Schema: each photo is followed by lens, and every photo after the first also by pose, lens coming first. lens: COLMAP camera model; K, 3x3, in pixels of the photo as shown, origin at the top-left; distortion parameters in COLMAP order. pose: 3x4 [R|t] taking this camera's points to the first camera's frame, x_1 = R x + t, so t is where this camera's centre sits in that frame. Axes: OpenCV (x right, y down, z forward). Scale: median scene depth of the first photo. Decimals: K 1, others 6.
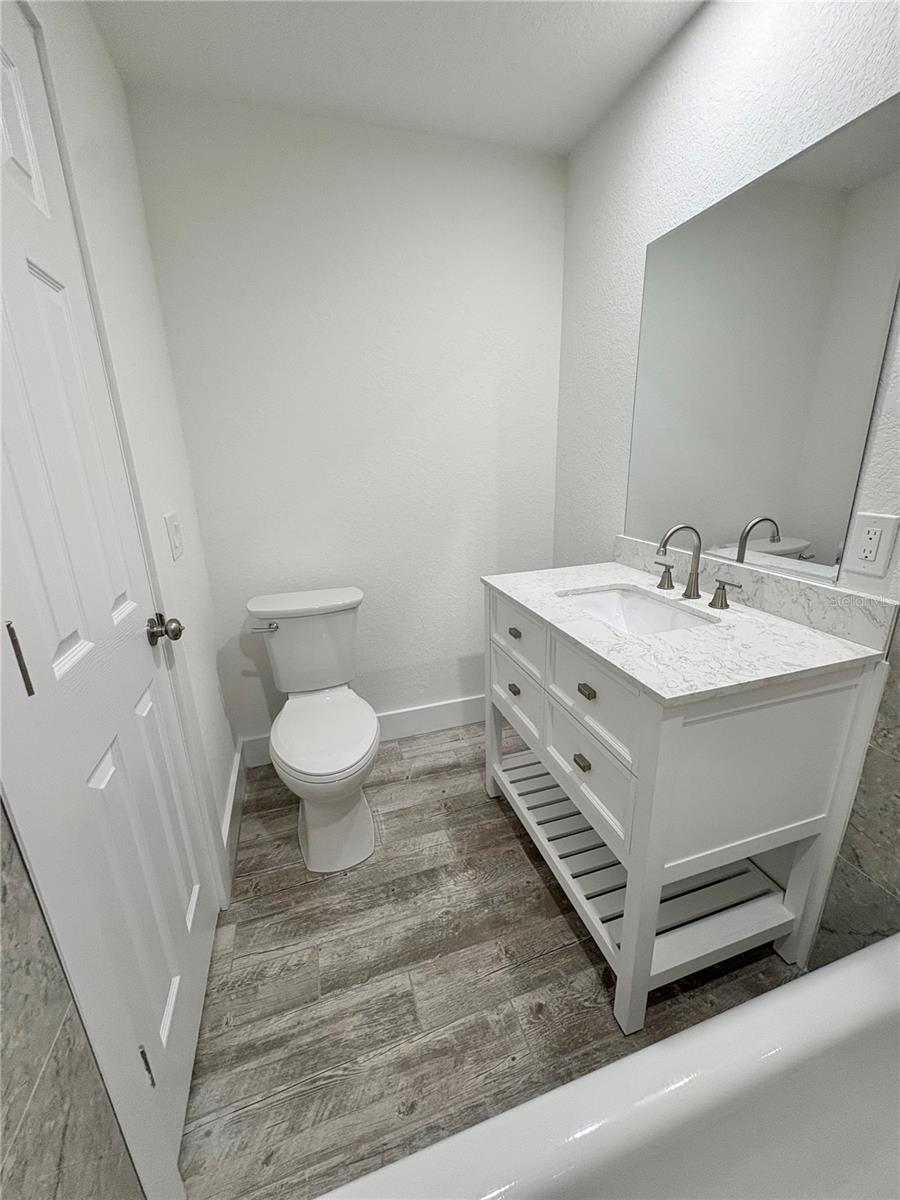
lens RADIAL K [[480.4, 0, 451.4], [0, 480.4, 601.9], [0, 0, 1]] dist [0.000325, 0.000216]
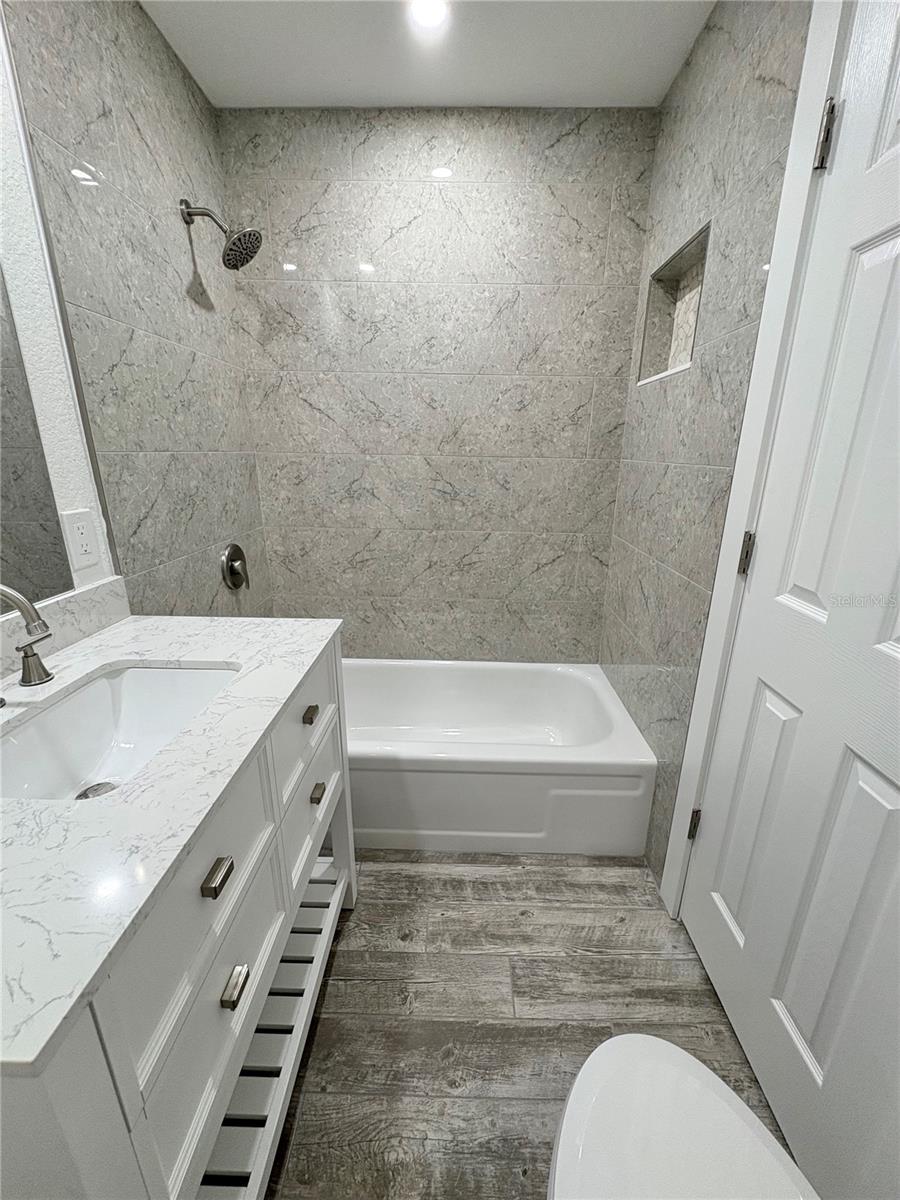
lens RADIAL K [[480.4, 0, 451.4], [0, 480.4, 601.9], [0, 0, 1]] dist [0.000325, 0.000216]
pose [[-0.947177, -0.076140, 0.311541, -0.216643], [0.114834, 0.826485, 0.551122, -0.426754], [-0.299446, 0.557785, -0.774085, 1.418843]]
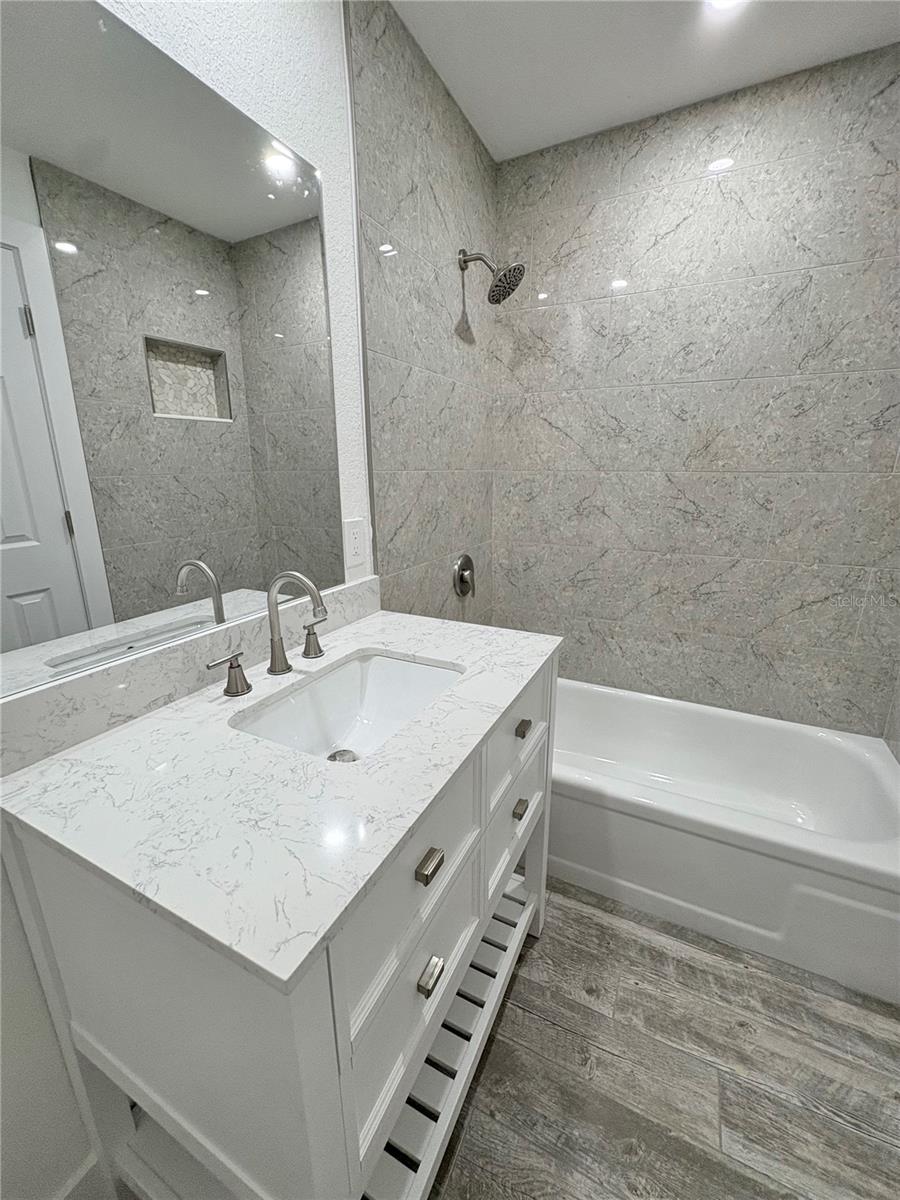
lens RADIAL K [[480.4, 0, 451.4], [0, 480.4, 601.9], [0, 0, 1]] dist [0.000325, 0.000216]
pose [[-0.718650, -0.151281, 0.678716, -0.180770], [0.235936, 0.865102, 0.442642, -0.419441], [-0.654122, 0.478238, -0.586014, 1.418985]]
